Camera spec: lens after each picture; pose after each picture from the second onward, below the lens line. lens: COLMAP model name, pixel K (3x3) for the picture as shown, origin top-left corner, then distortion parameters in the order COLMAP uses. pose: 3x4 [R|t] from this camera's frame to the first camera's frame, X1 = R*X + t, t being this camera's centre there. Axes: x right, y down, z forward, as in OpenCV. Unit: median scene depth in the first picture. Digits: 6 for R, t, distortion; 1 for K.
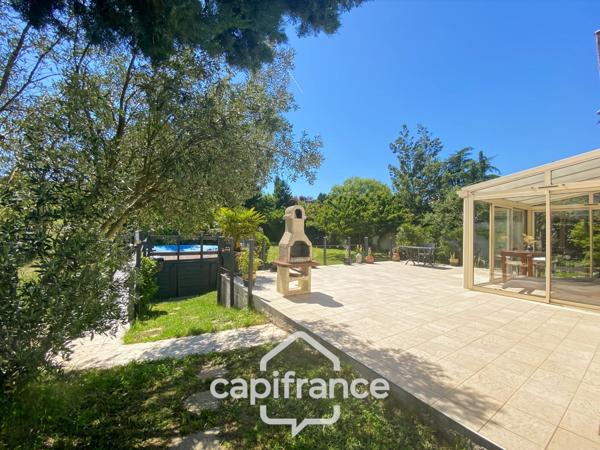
lens RADIAL K [[266.3, 0, 300.0], [0, 266.3, 225.0], [0, 0, 1]] dist [0.019023, -0.023216]
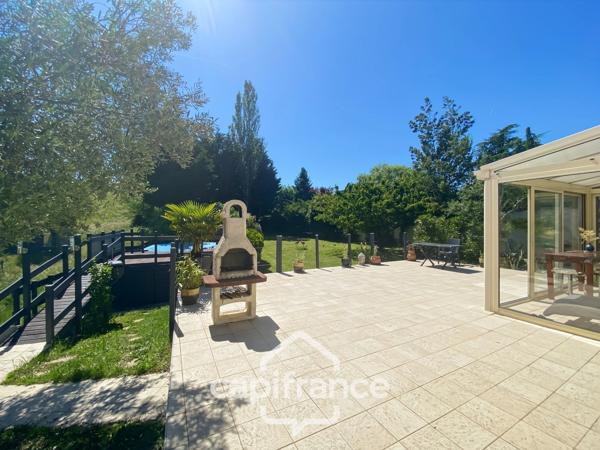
lens RADIAL K [[267.1, 0, 292.2], [0, 267.1, 223.7], [0, 0, 1]] dist [-0.001888, -0.012458]
pose [[0.989963, -0.024455, -0.139192, 0.121391], [0.027923, 0.999345, 0.023019, -0.010173], [0.138538, -0.026674, 0.989998, 0.140449]]
